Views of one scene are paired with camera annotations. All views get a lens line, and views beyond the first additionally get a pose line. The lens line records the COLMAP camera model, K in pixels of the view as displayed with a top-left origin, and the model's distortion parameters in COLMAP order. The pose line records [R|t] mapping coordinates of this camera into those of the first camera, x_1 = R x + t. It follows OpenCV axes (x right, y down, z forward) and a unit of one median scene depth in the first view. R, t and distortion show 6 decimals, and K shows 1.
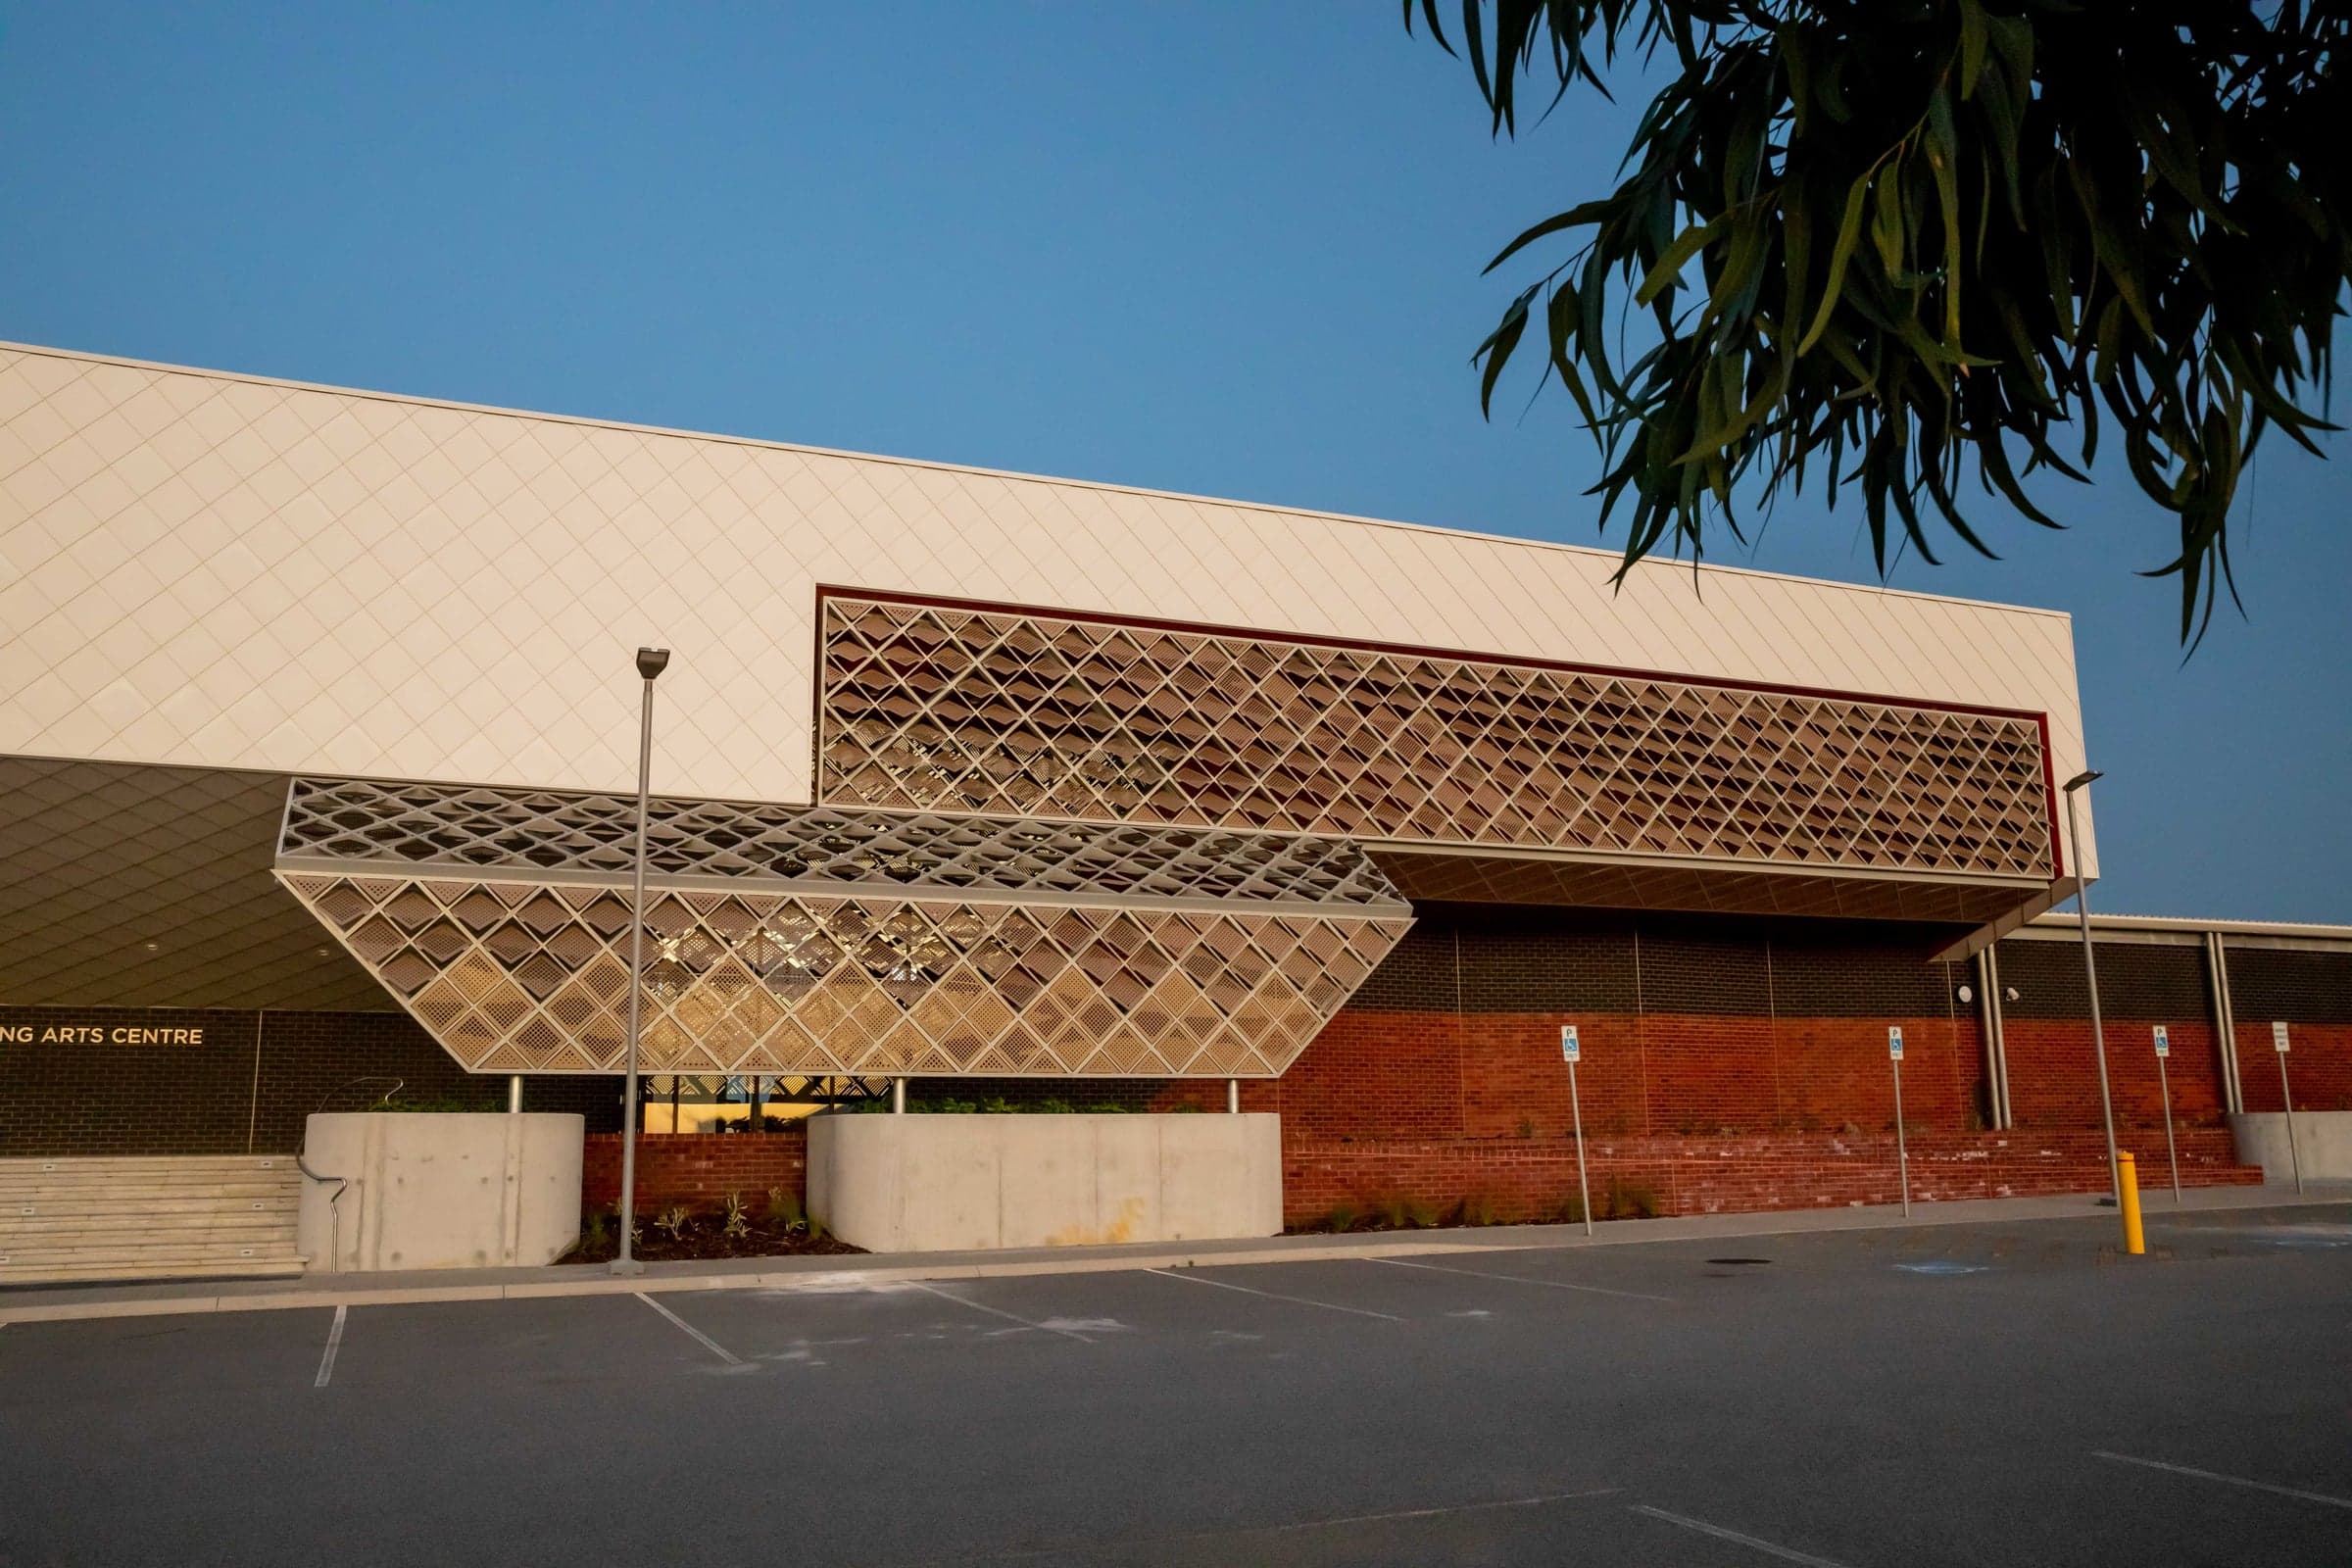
lens RADIAL K [[1794.7, 0, 1182.9], [0, 1794.7, 784.0], [0, 0, 1]] dist [-0.071416, 0.072002]
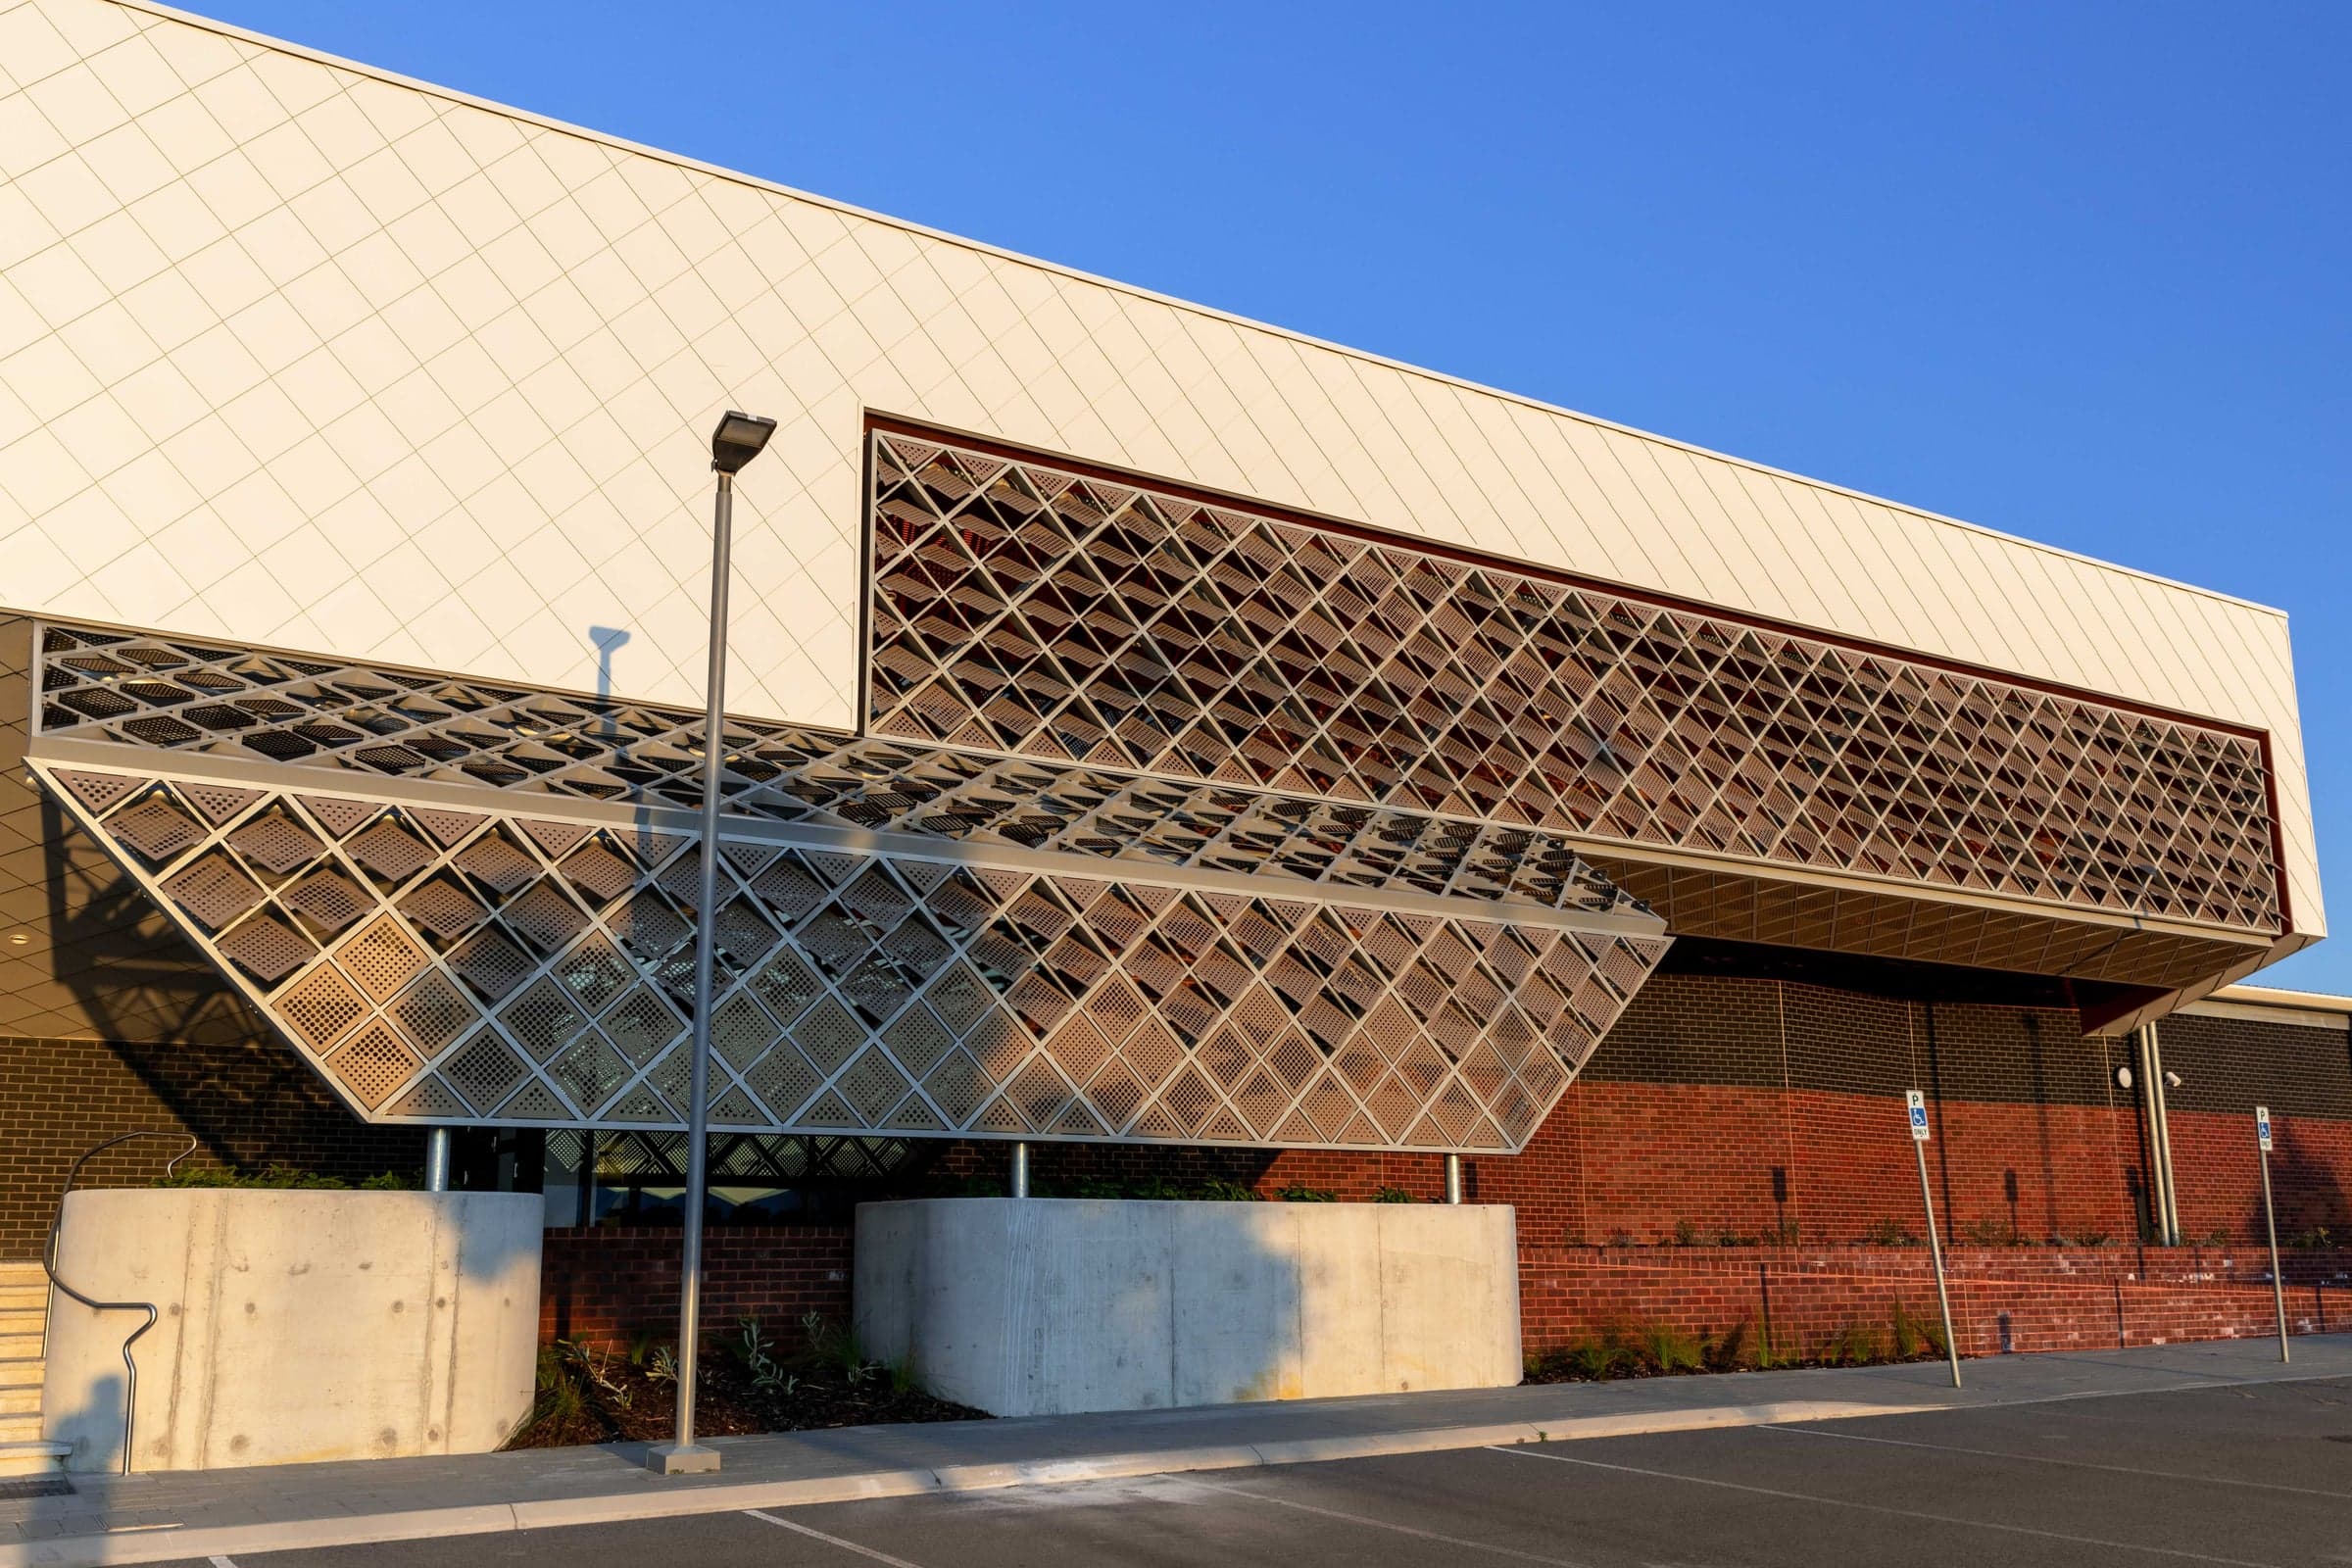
lens RADIAL K [[1937.9, 0, 1147.3], [0, 1937.9, 839.8], [0, 0, 1]] dist [0.024768, -0.026225]
pose [[0.988200, 0.040774, 0.147643, -0.202589], [-0.039481, 0.999152, -0.011680, 0.054771], [-0.147994, 0.005713, 0.988972, 0.266095]]
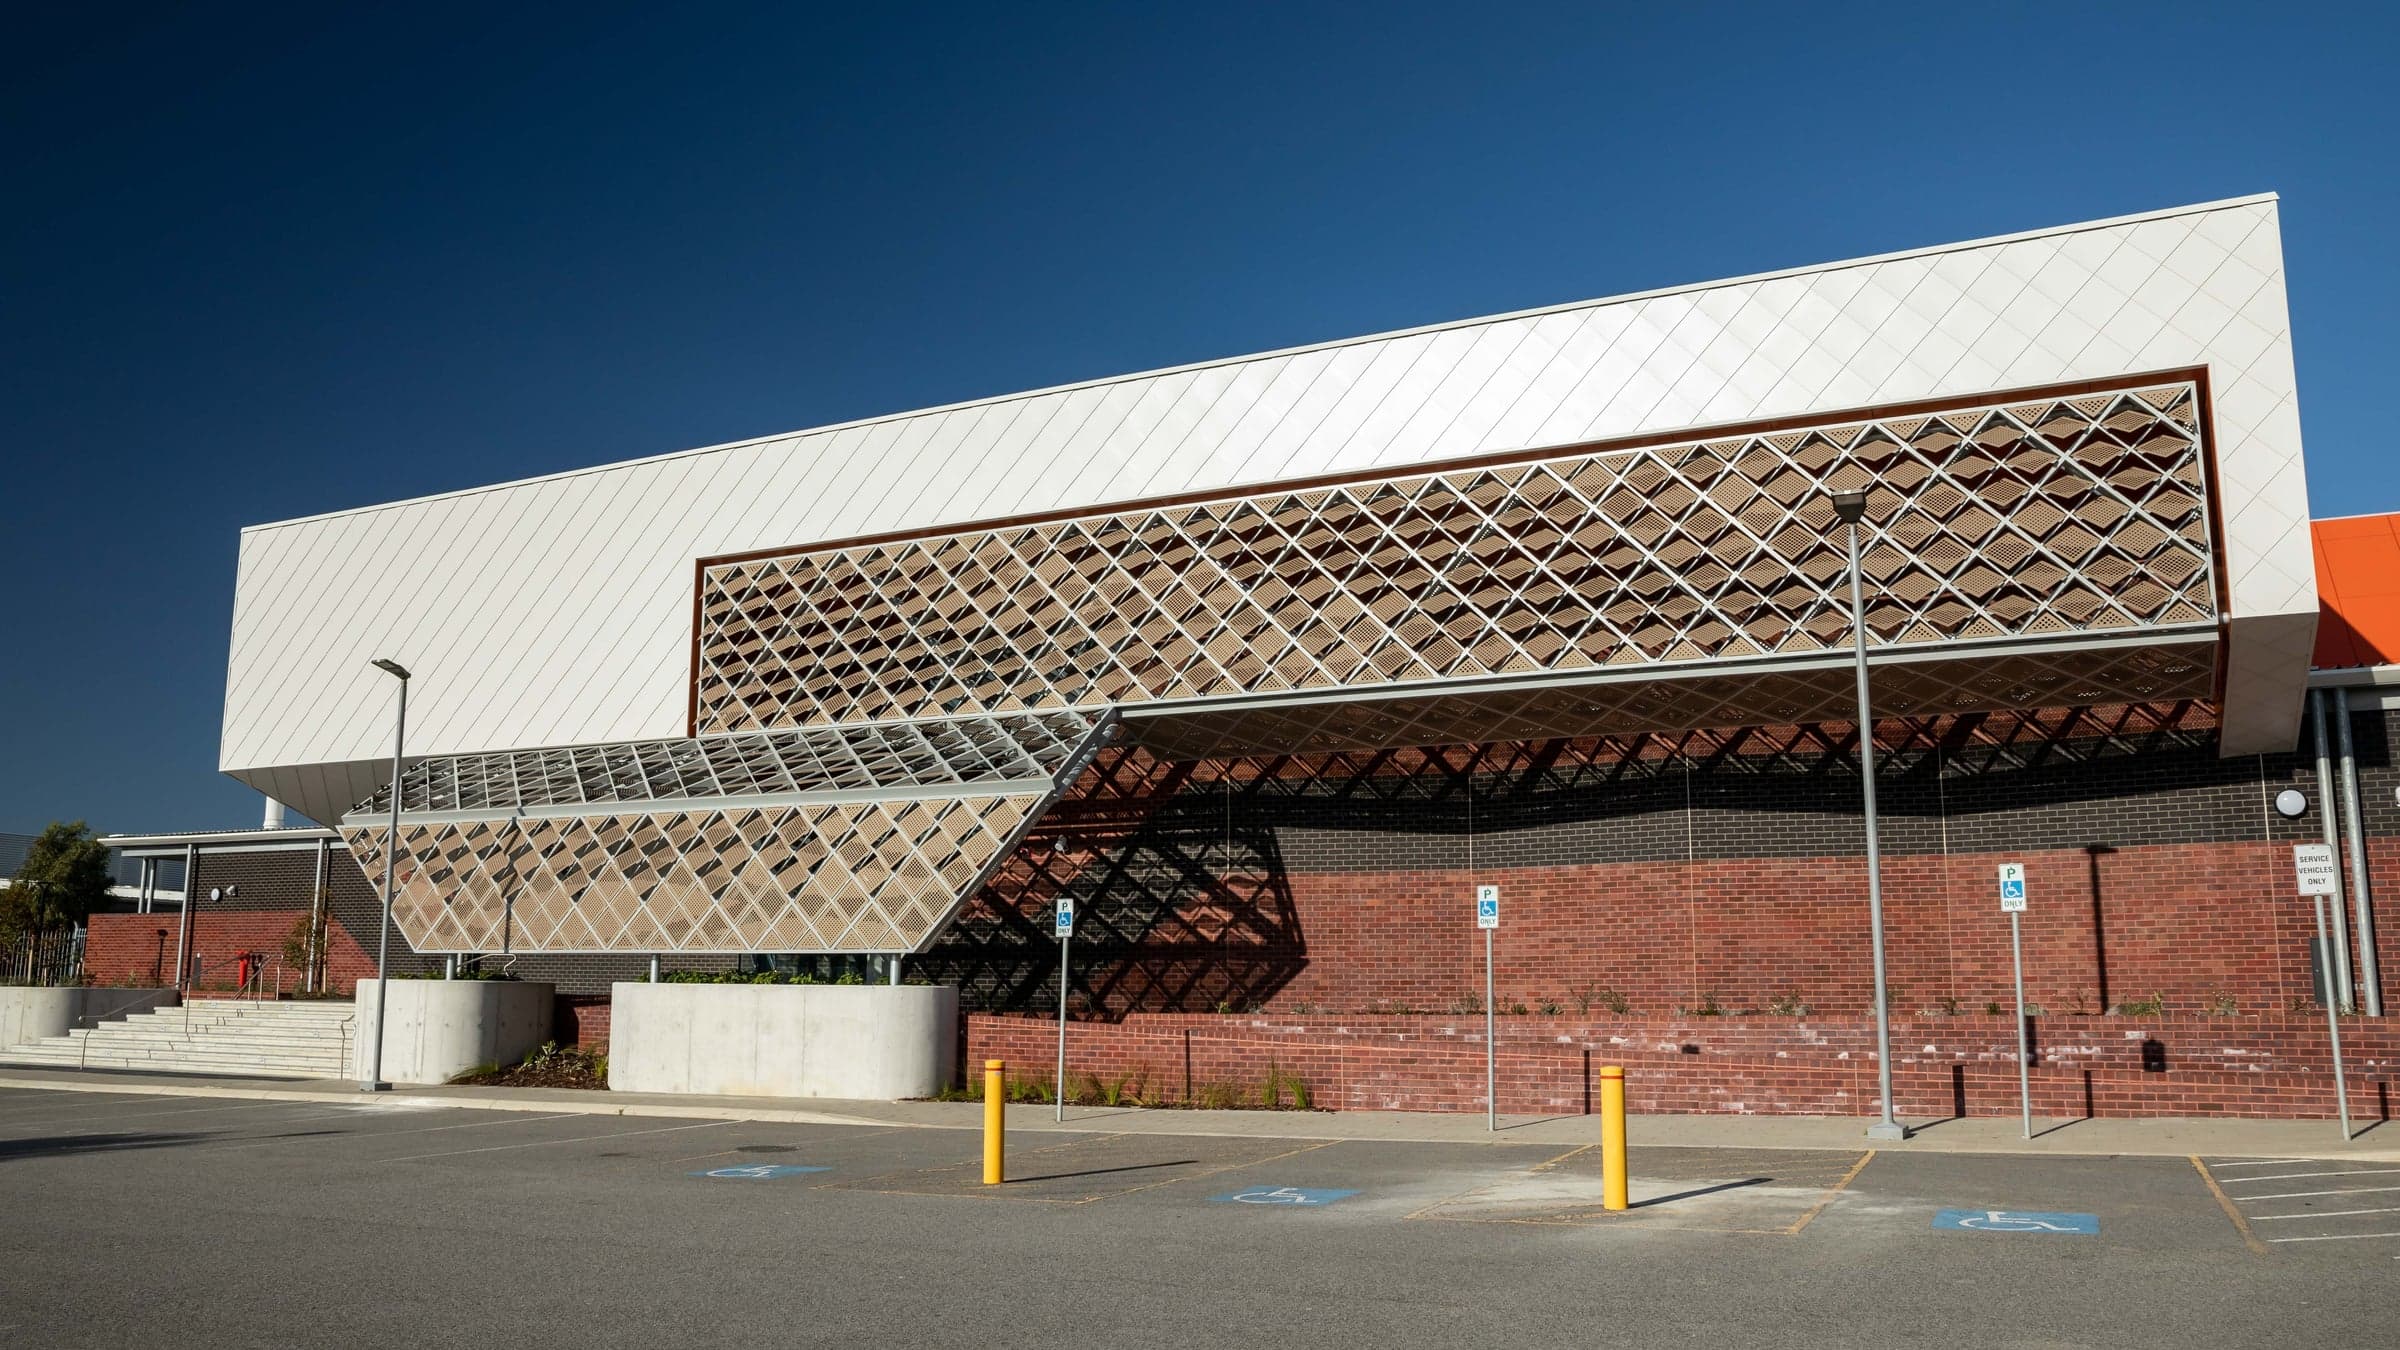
lens RADIAL K [[1794.1, 0, 1216.4], [0, 1794.1, 673.6], [0, 0, 1]] dist [-0.083122, 0.044616]
pose [[0.673700, -0.116516, -0.729762, 0.947510], [0.134922, 0.990288, -0.033556, 0.058895], [0.726584, -0.075854, 0.682878, 0.410934]]
